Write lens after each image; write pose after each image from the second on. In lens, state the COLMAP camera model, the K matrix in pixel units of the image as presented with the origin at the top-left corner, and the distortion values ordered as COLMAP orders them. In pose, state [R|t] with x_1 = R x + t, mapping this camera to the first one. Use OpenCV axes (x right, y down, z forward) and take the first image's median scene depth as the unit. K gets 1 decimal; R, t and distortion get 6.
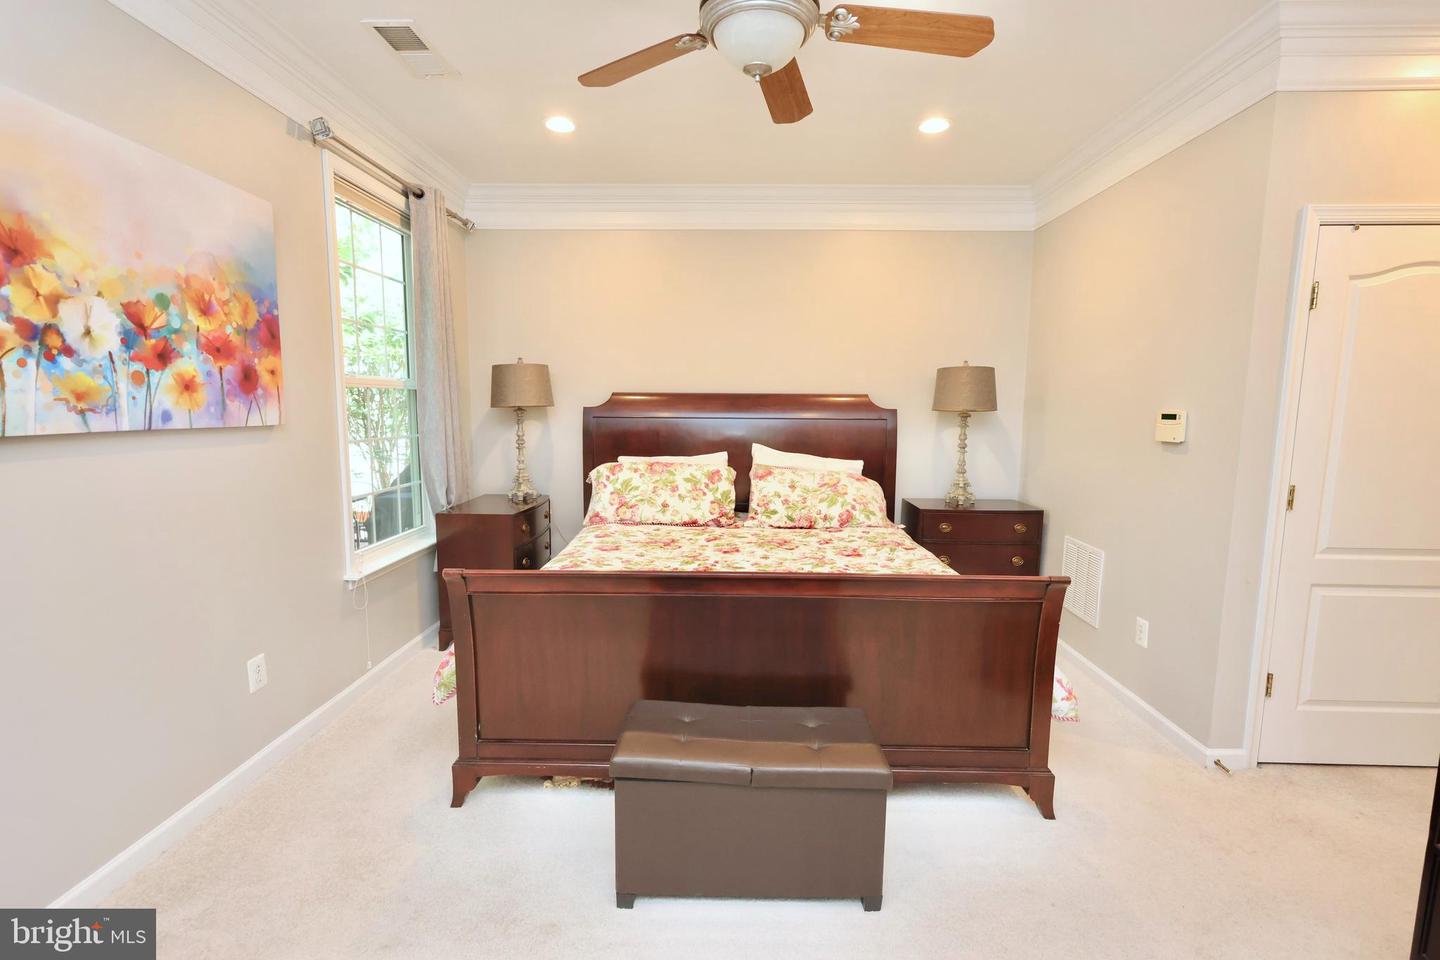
lens RADIAL K [[661.0, 0, 720.6], [0, 661.0, 484.2], [0, 0, 1]] dist [-0.002074, 0.000386]
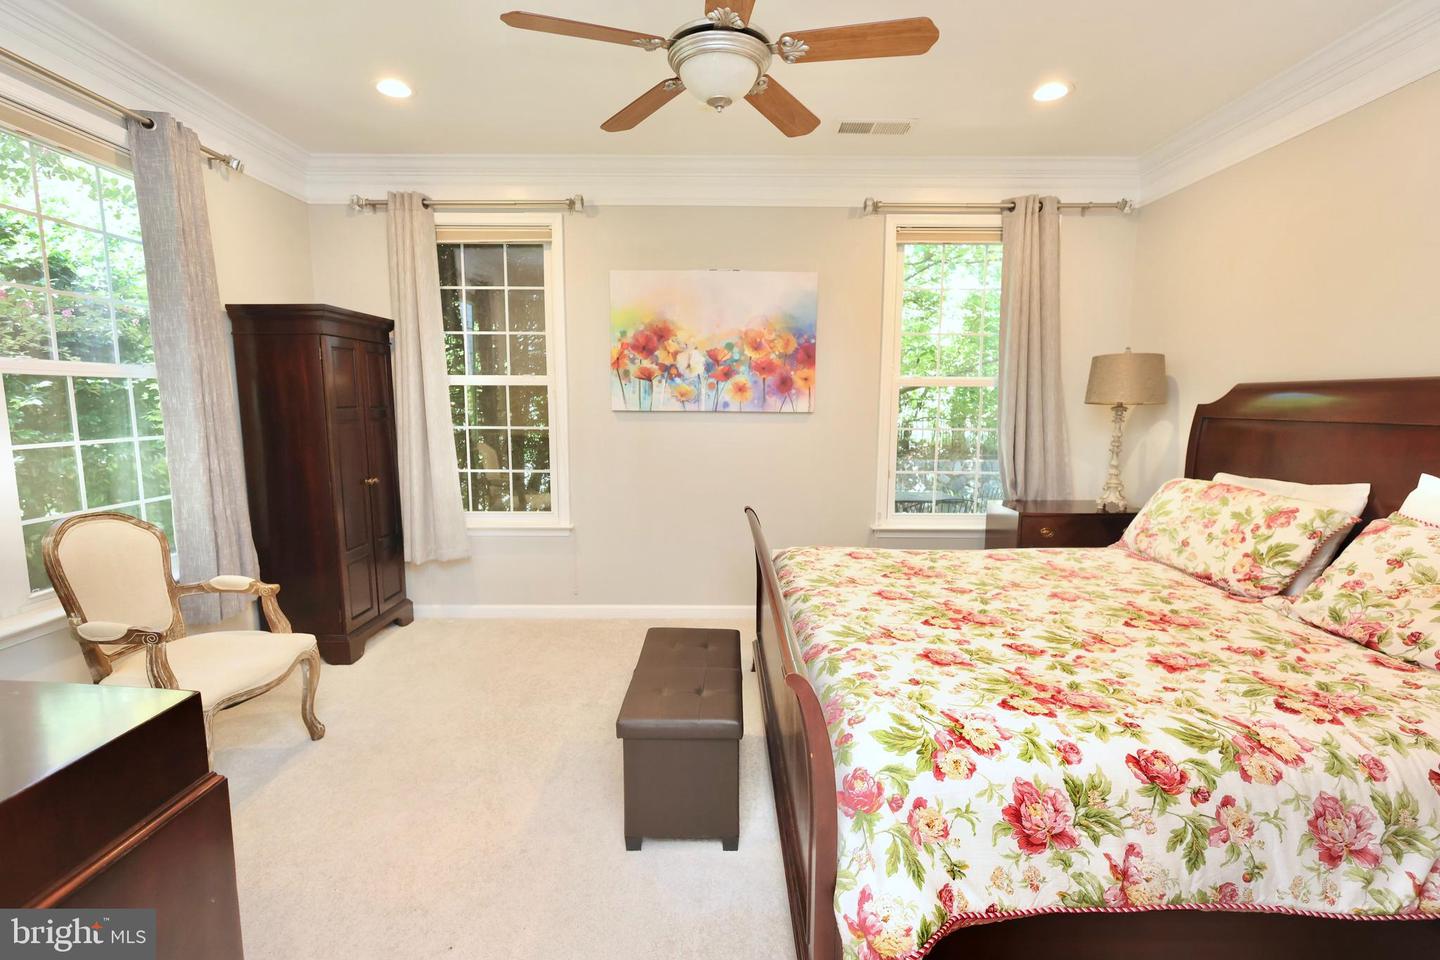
lens RADIAL K [[661.0, 0, 720.6], [0, 661.0, 484.2], [0, 0, 1]] dist [-0.002074, 0.000386]
pose [[0.027478, 0.119962, -0.992398, 1.071324], [-0.126641, 0.985192, 0.115584, -0.088062], [0.991568, 0.122502, 0.042263, 0.862201]]
